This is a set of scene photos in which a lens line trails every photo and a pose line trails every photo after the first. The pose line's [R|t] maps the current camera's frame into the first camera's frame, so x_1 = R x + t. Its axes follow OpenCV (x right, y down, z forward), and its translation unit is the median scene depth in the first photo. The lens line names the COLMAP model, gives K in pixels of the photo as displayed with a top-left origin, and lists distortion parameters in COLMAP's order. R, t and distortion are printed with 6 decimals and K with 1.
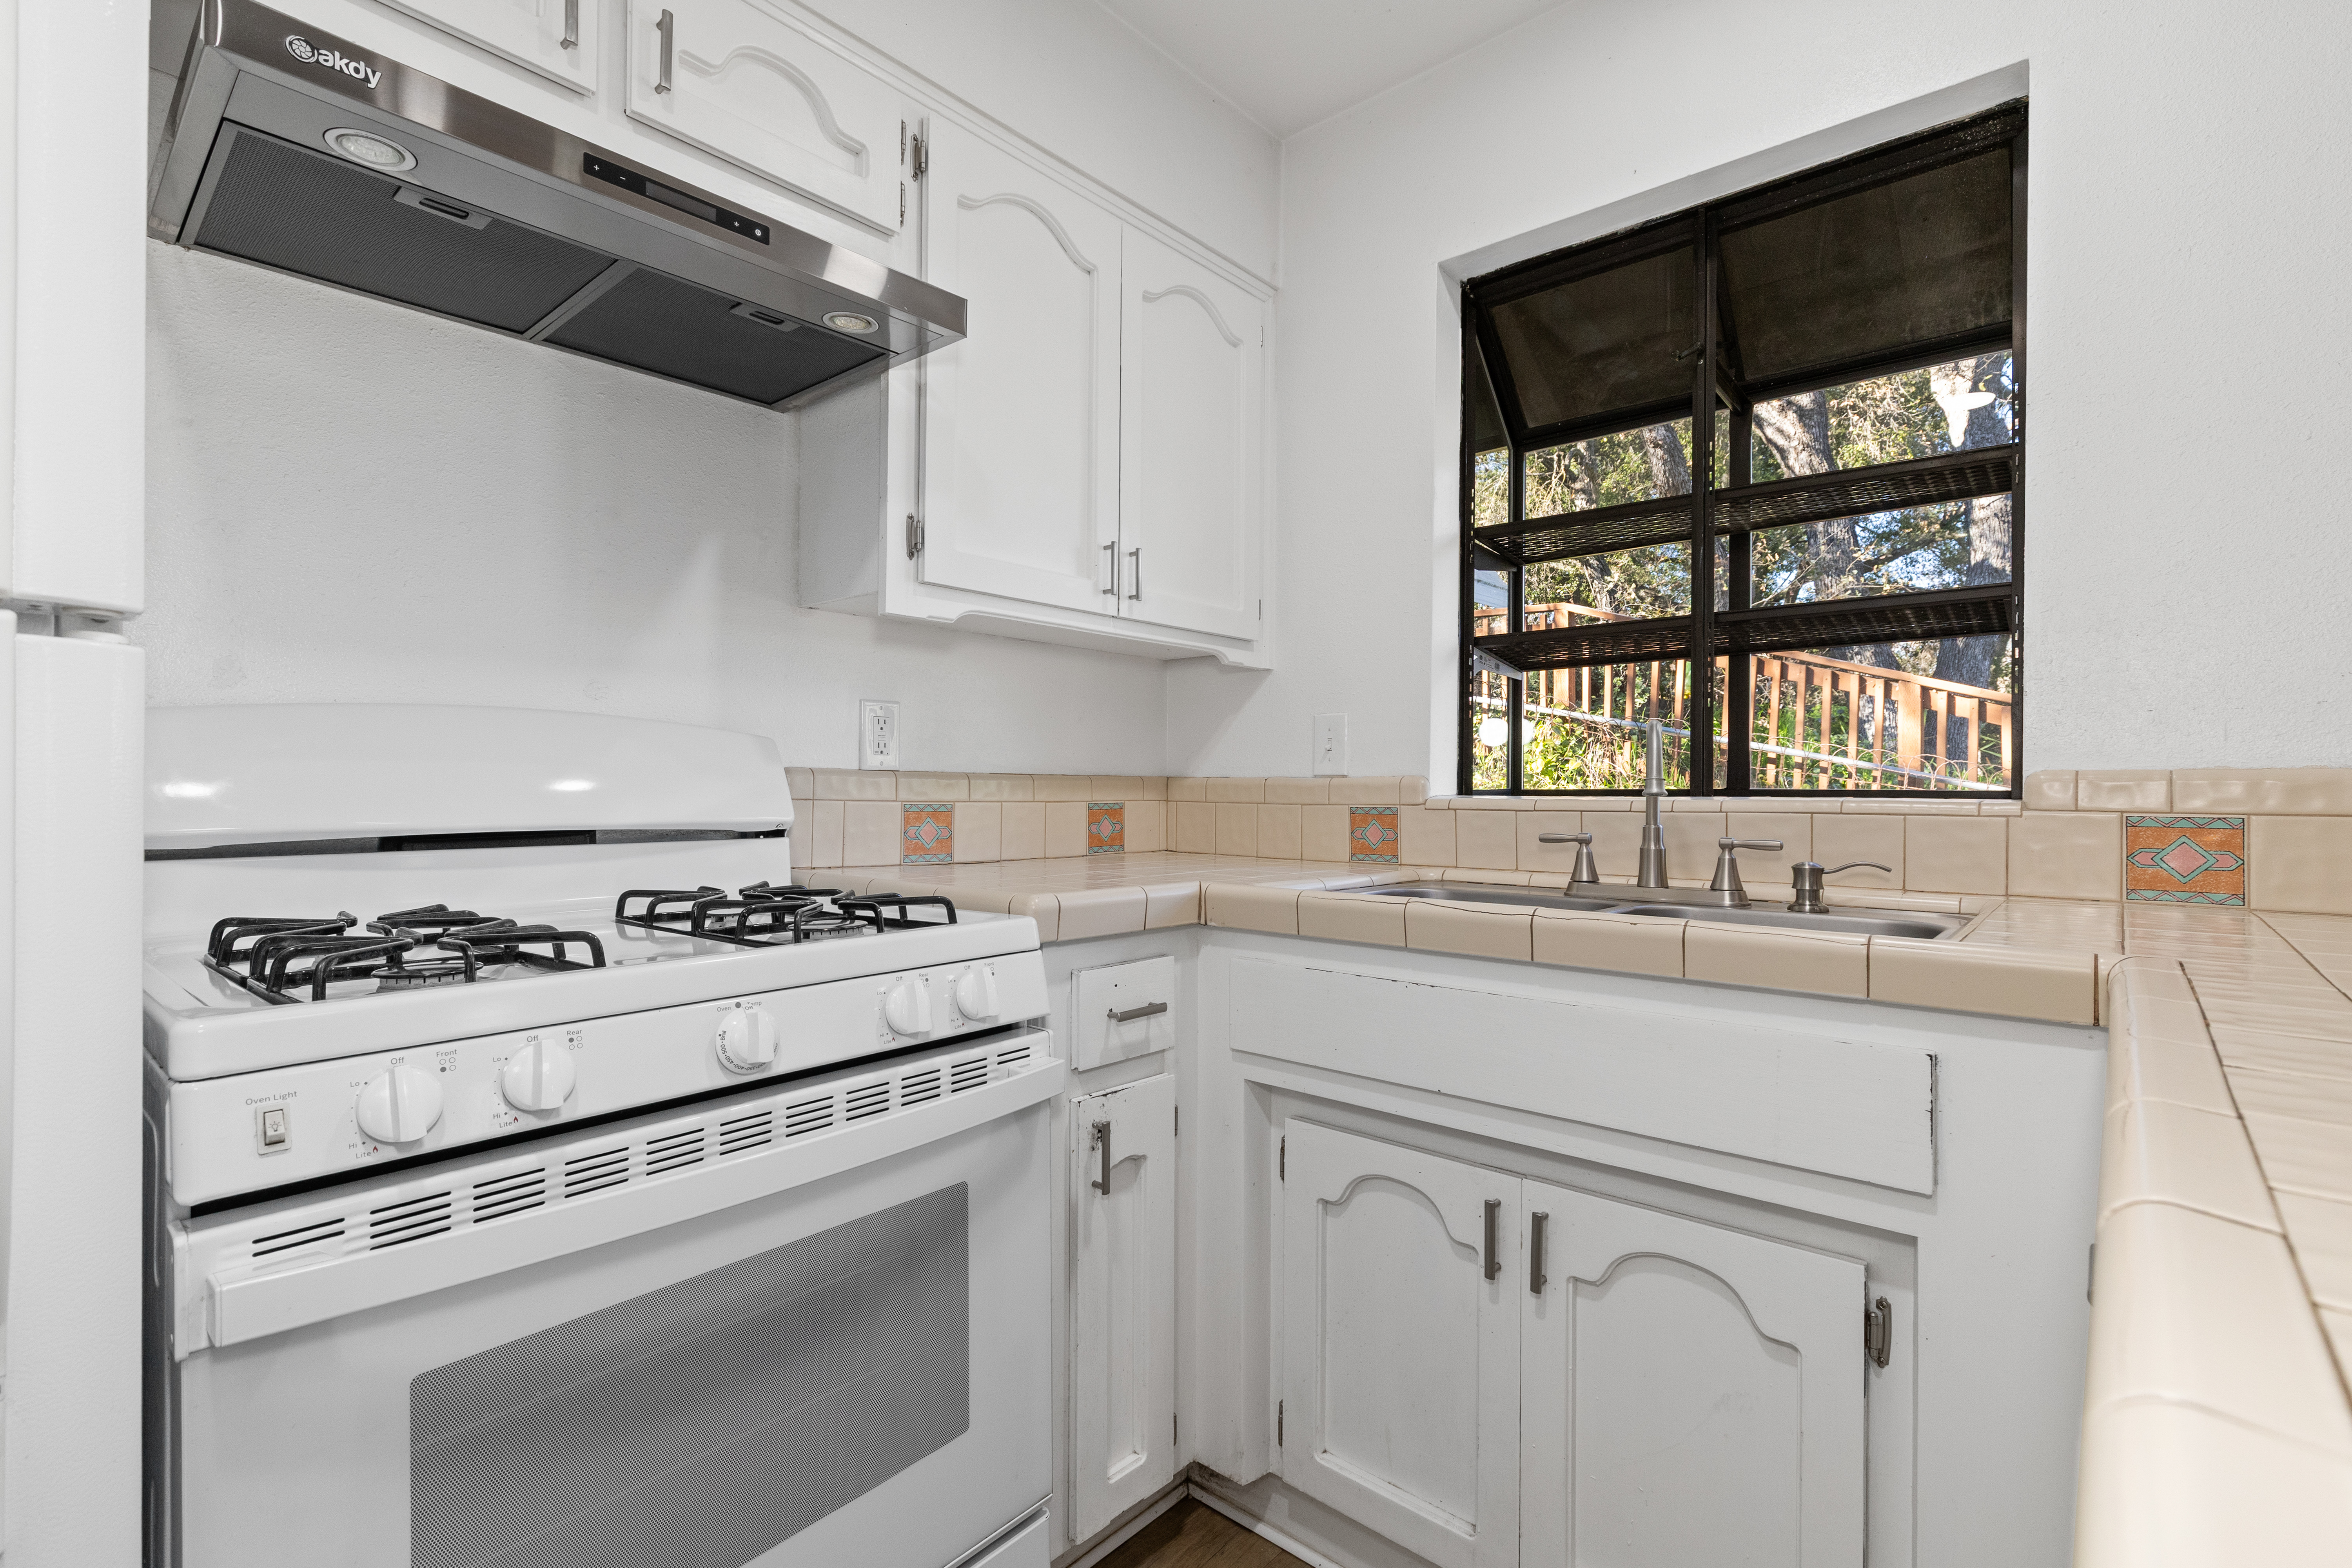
lens RADIAL K [[1068.9, 0, 1166.9], [0, 1068.9, 778.0], [0, 0, 1]] dist [0.005095, -0.001188]
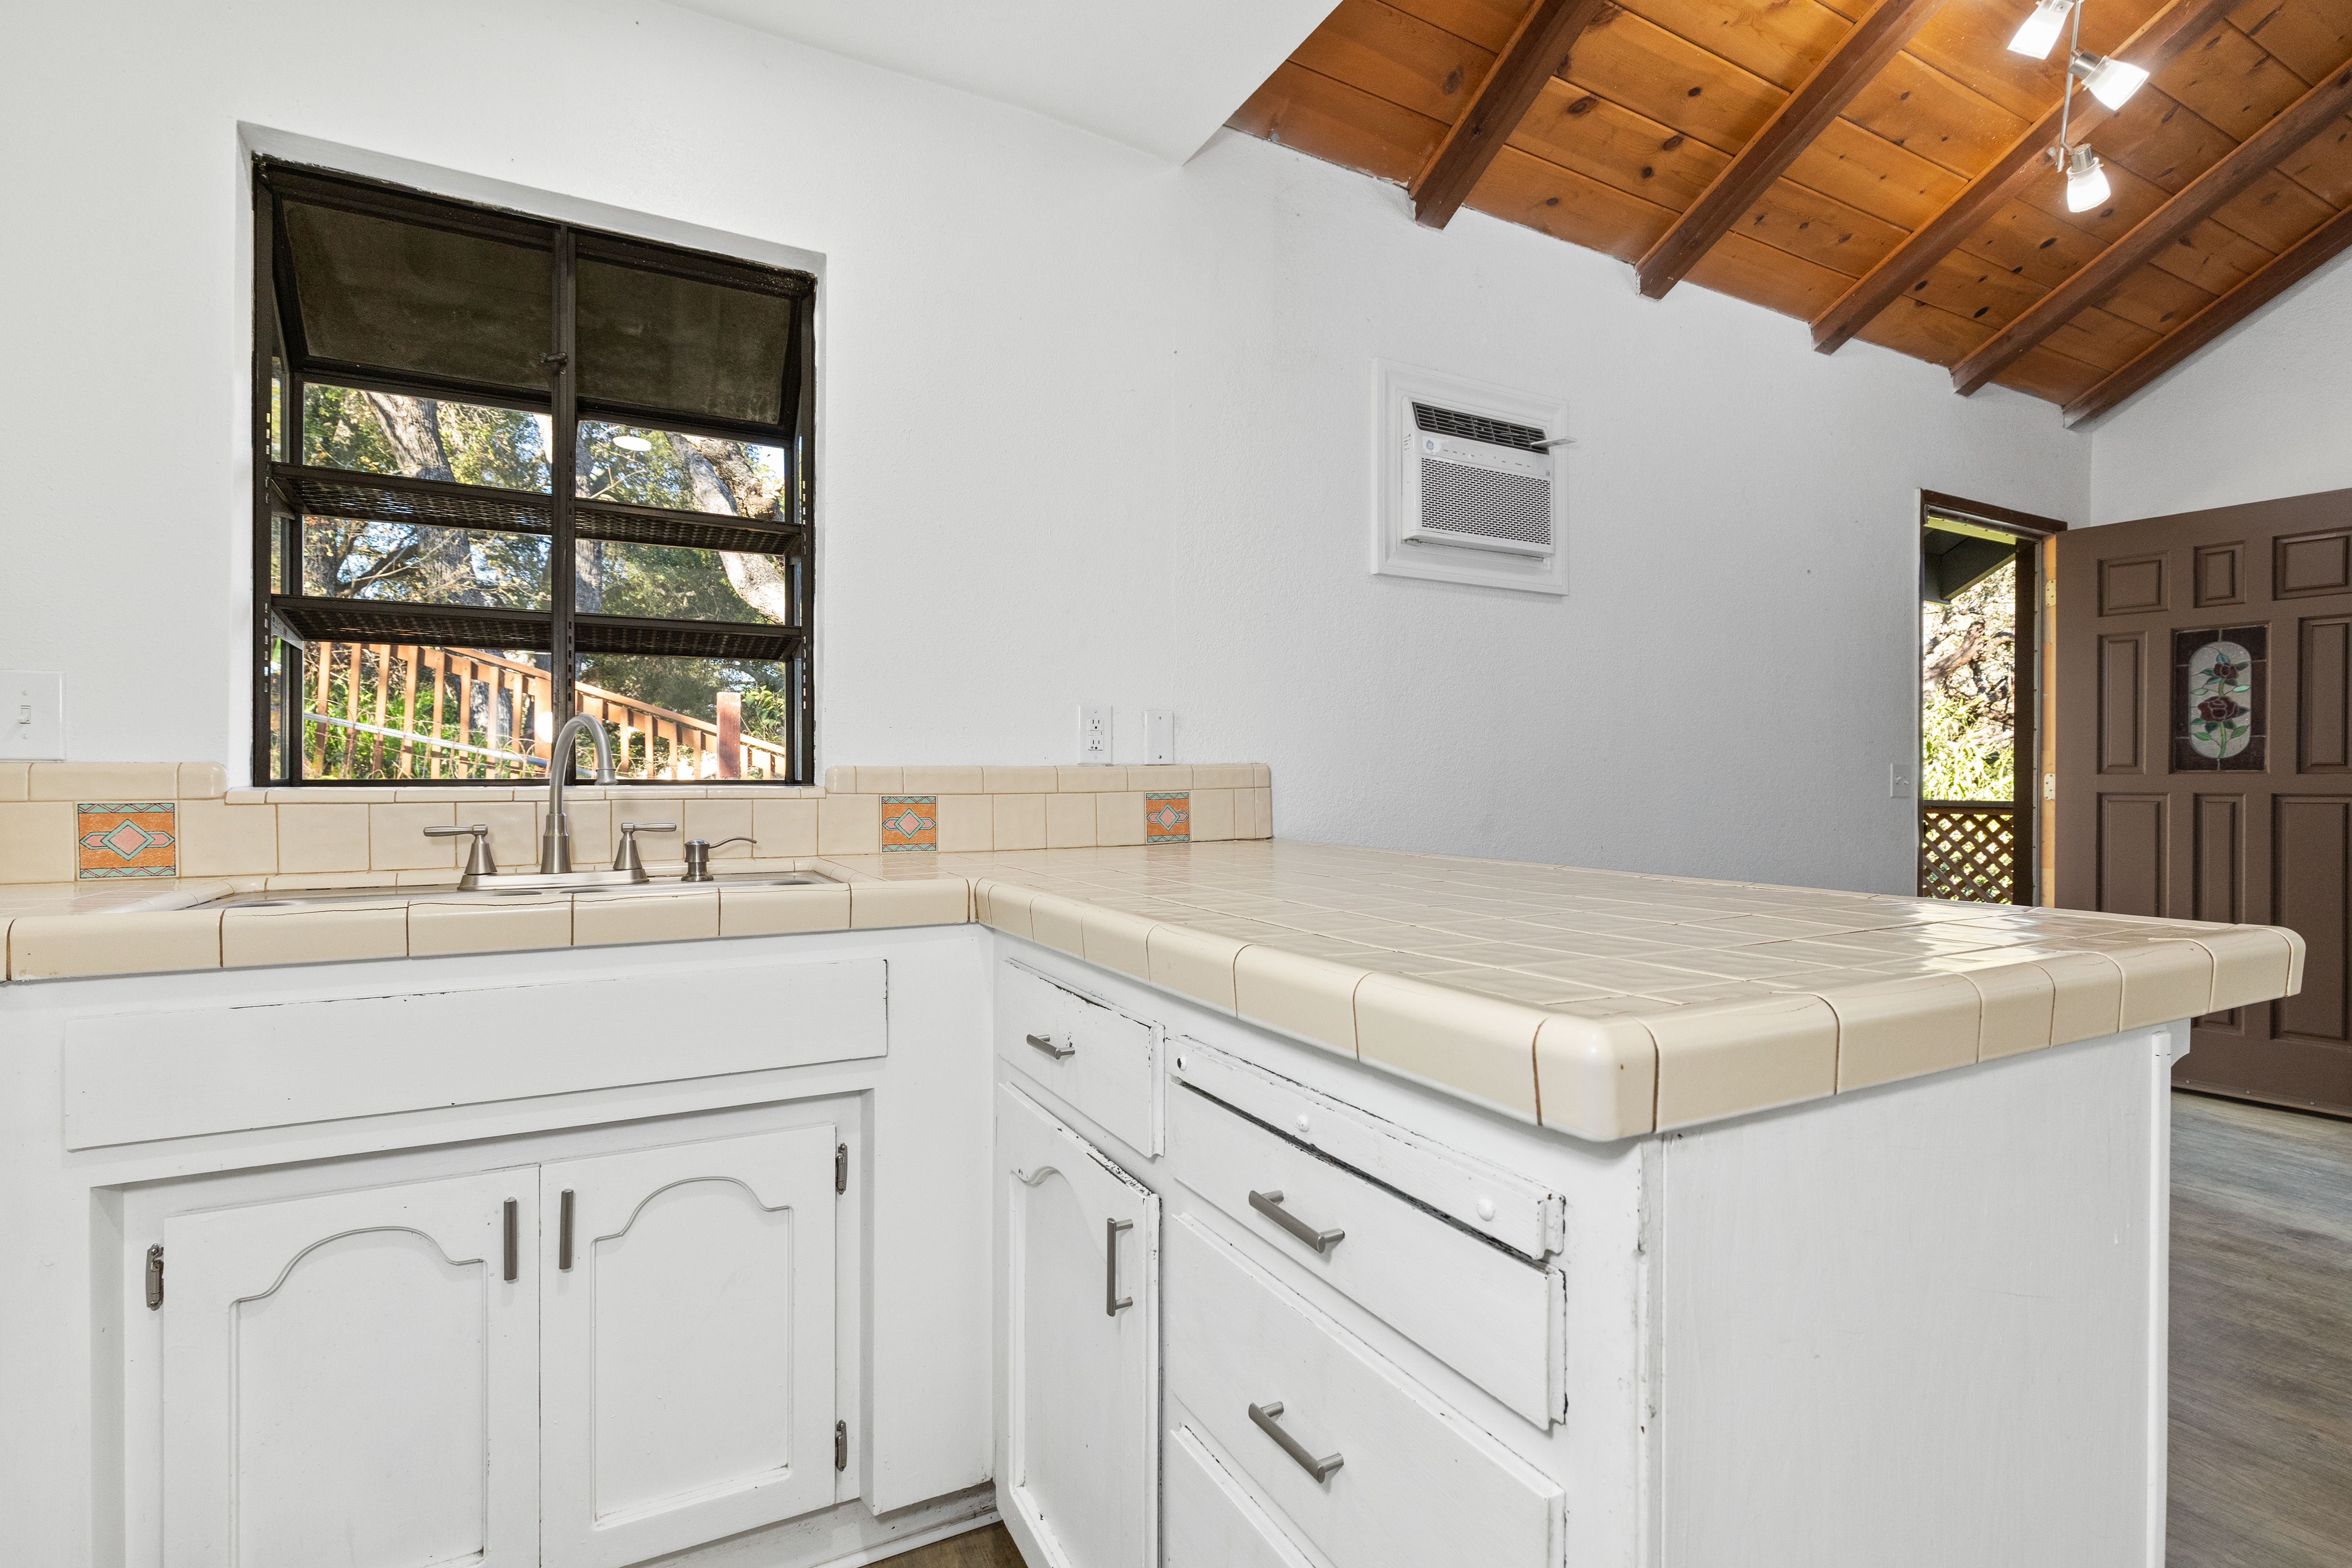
lens RADIAL K [[1068.9, 0, 1186.2], [0, 1068.9, 781.0], [0, 0, 1]] dist [0.005095, -0.001188]
pose [[0.353192, -0.003202, 0.935545, -0.269259], [-0.008476, 0.999942, 0.006622, 0.000421], [-0.935512, -0.010269, 0.353145, 0.053759]]
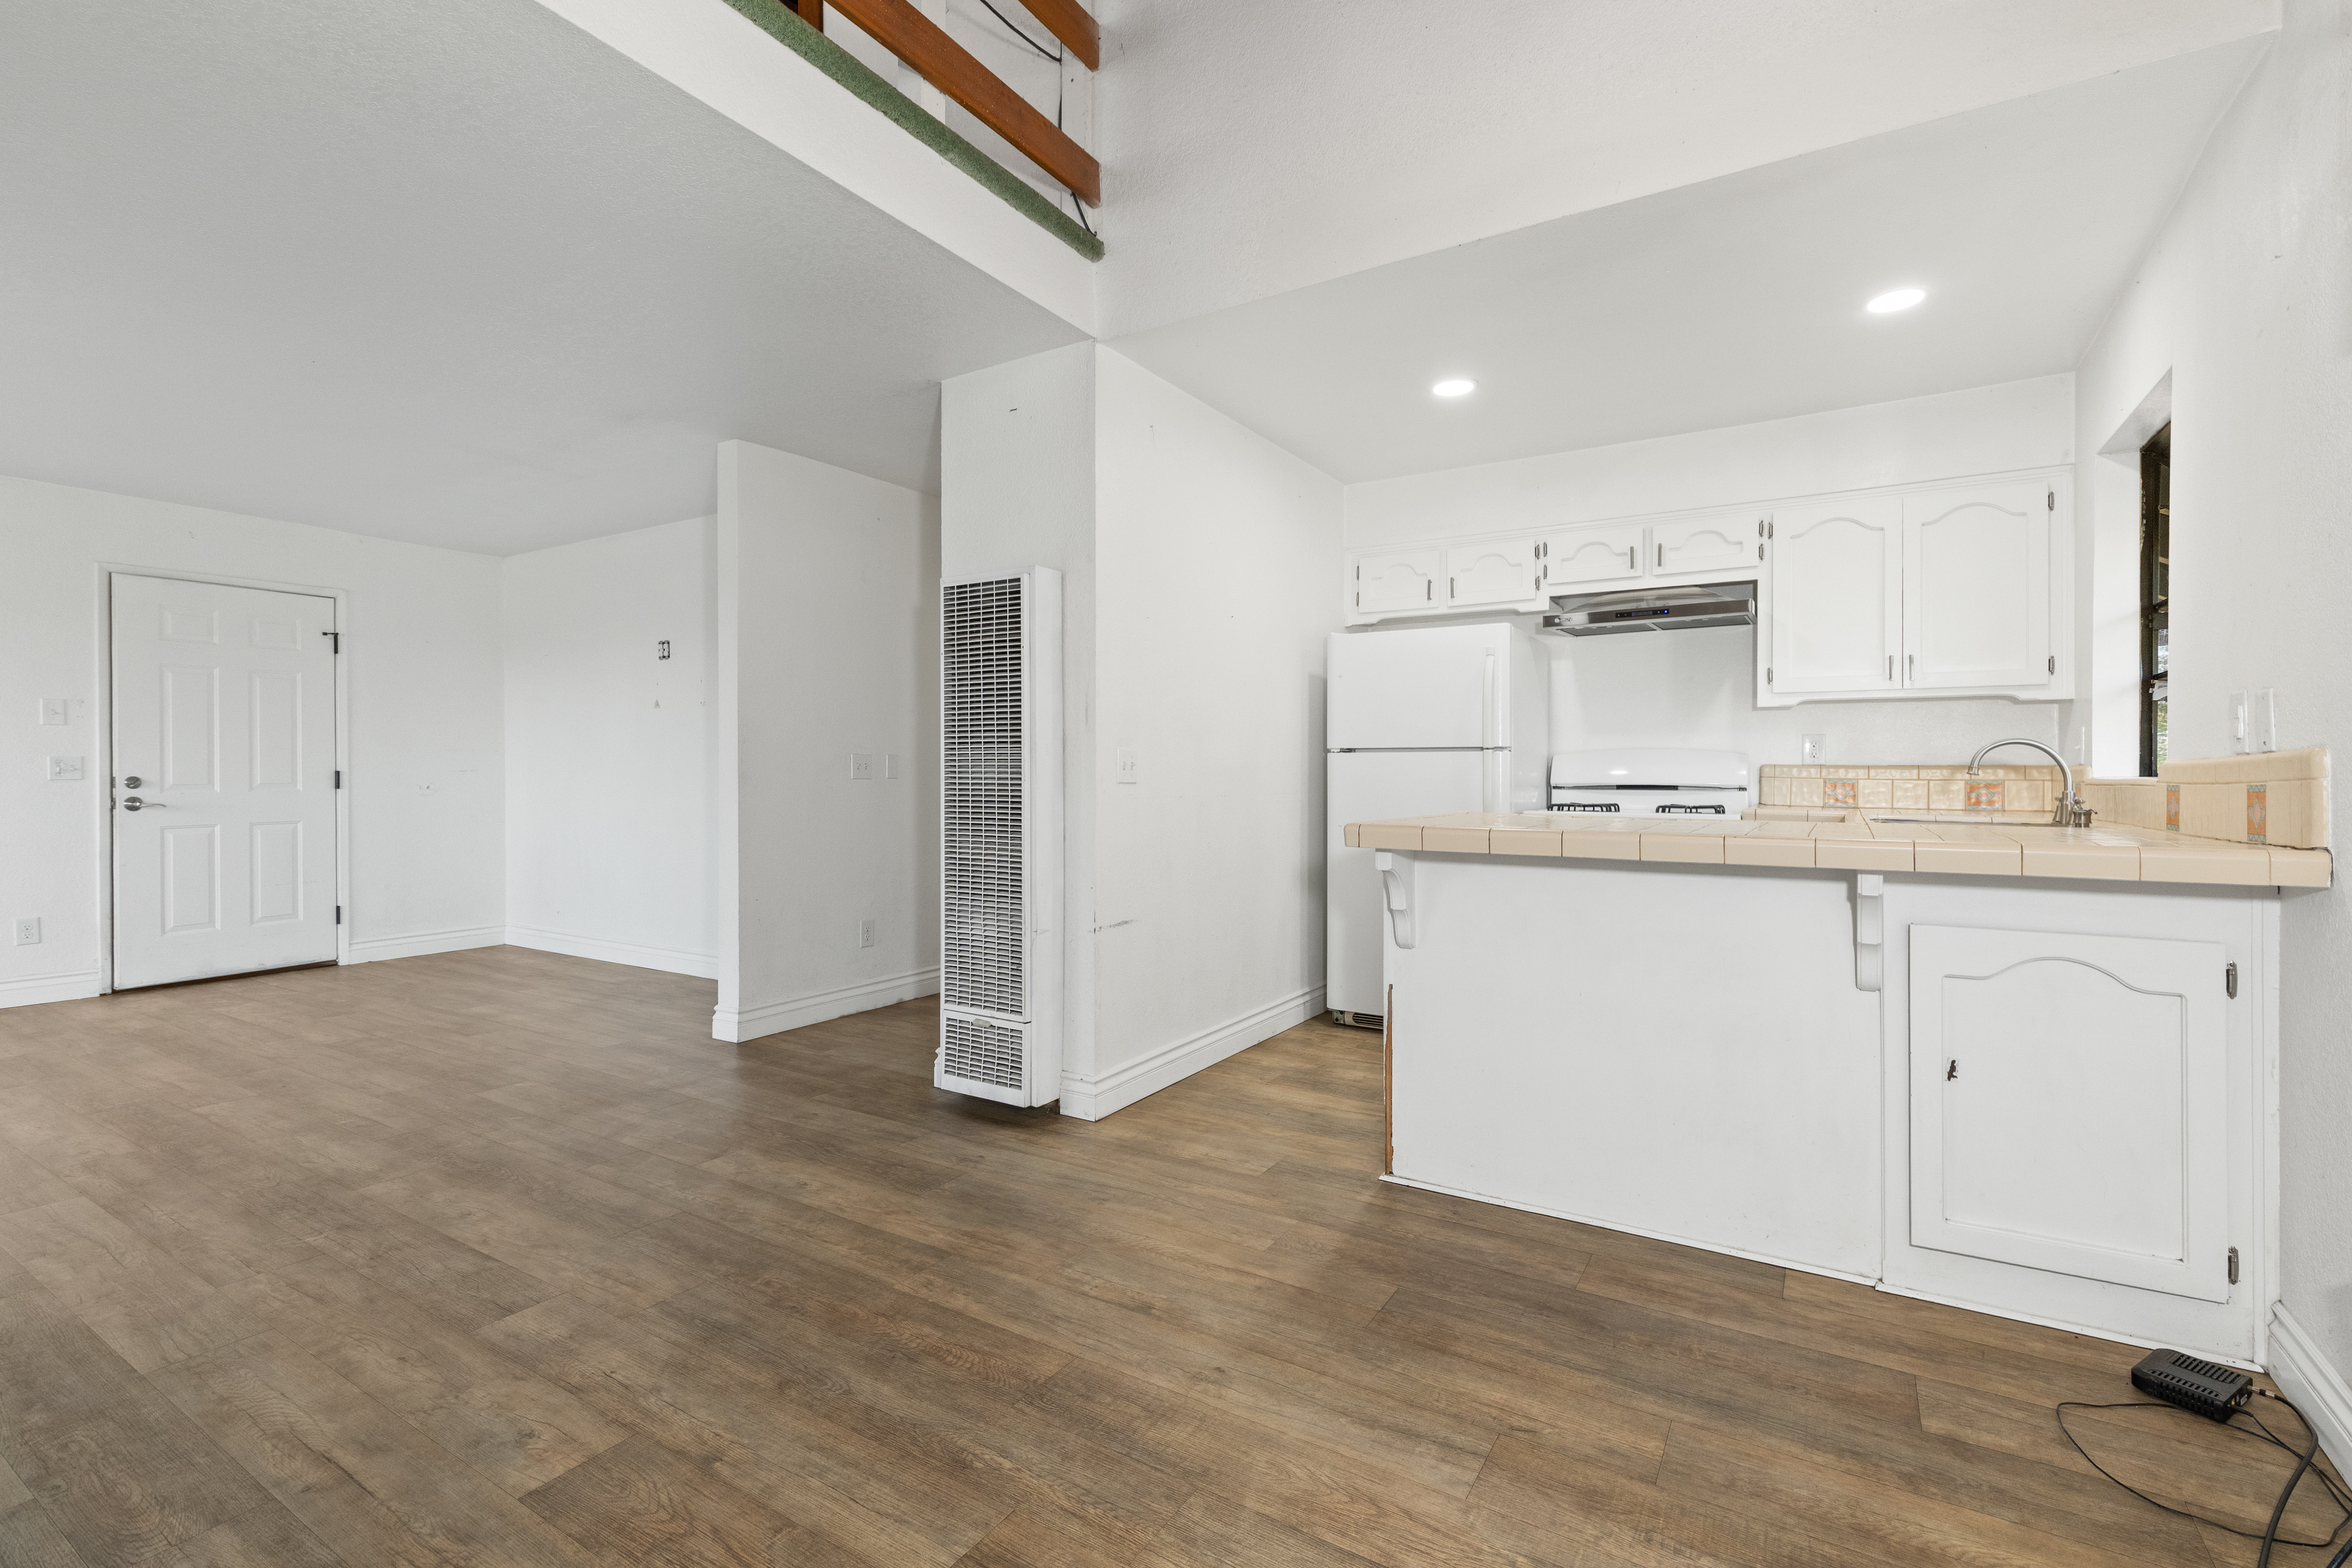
lens RADIAL K [[1068.9, 0, 1218.2], [0, 1068.9, 772.1], [0, 0, 1]] dist [0.005095, -0.001188]
pose [[0.195477, -0.002700, -0.980704, 1.824727], [0.007233, 0.999973, -0.001311, 0.002994], [0.980682, -0.006838, 0.195492, -0.736887]]
